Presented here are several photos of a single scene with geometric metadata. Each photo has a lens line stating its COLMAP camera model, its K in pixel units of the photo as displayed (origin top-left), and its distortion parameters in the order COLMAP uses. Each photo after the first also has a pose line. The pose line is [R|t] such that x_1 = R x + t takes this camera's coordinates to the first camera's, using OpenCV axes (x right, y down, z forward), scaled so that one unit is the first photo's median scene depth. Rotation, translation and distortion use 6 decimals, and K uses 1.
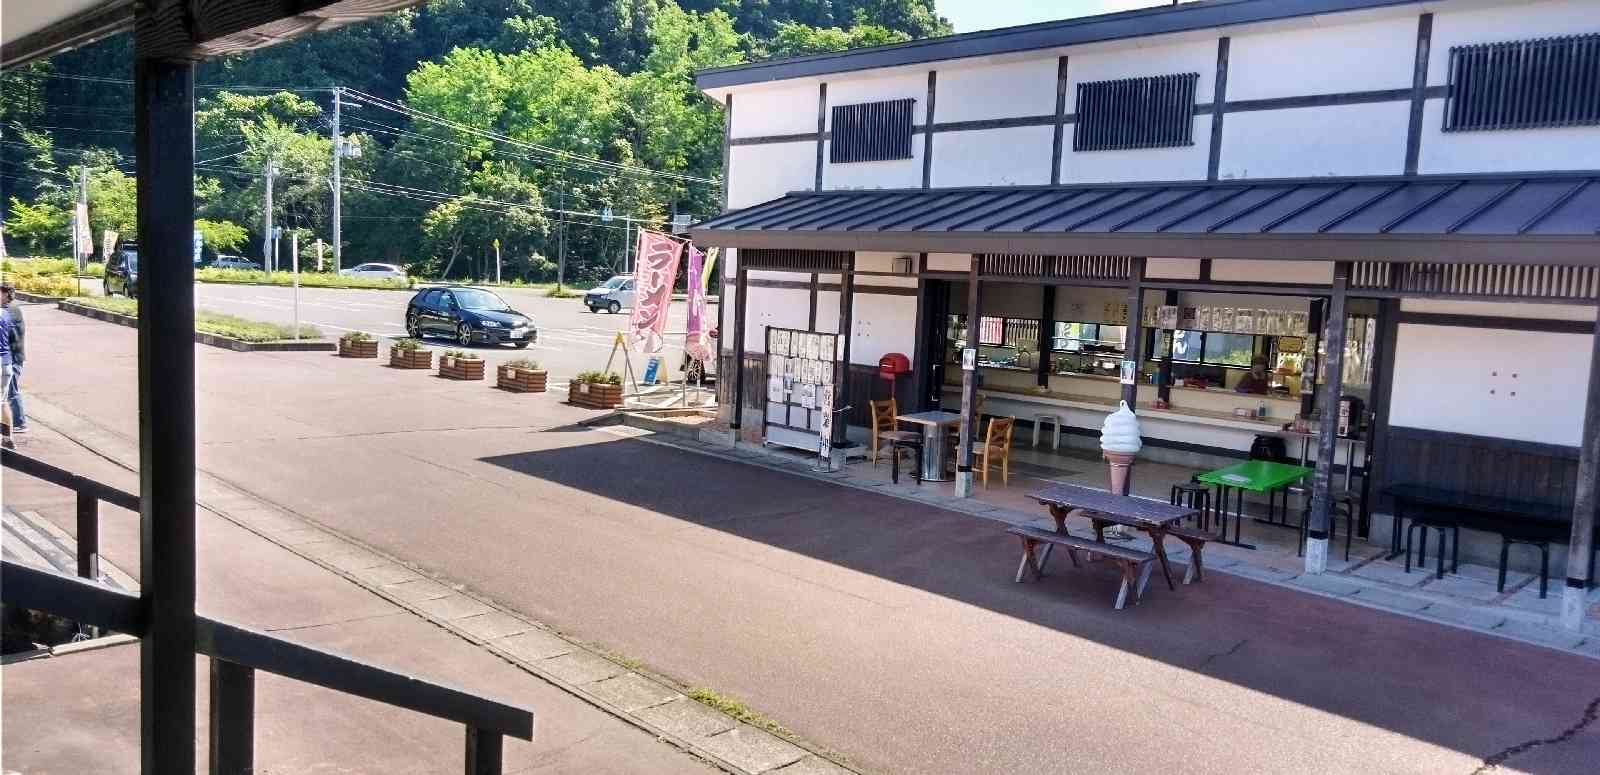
lens RADIAL K [[1083.1, 0, 800.0], [0, 1083.1, 387.5], [0, 0, 1]] dist [0.006602, 0.003638]
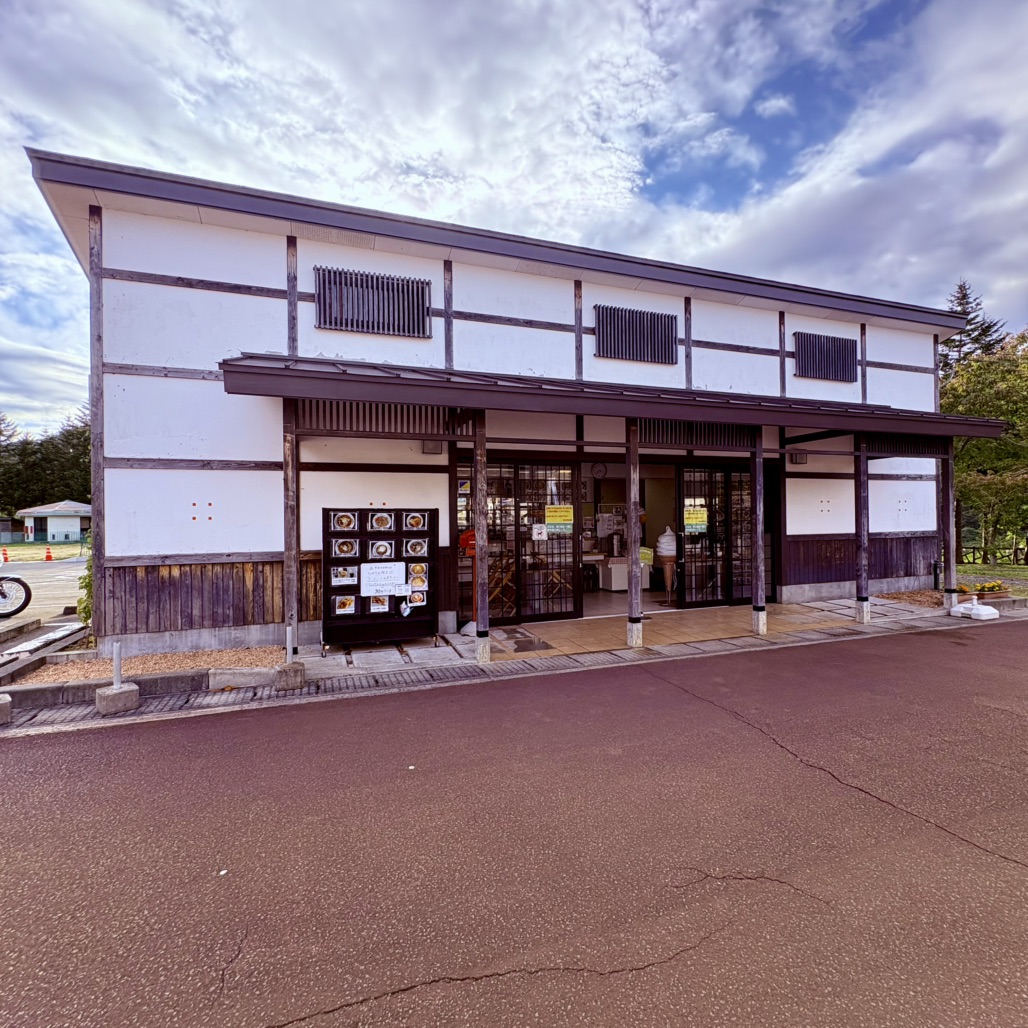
lens RADIAL K [[961.2, 0, 513.8], [0, 961.2, 528.9], [0, 0, 1]] dist [0.010852, 0.004466]
pose [[0.258319, -0.105448, 0.960287, -0.908391], [0.084990, 0.992651, 0.086140, -0.123443], [-0.962314, 0.059363, 0.265383, 0.812806]]
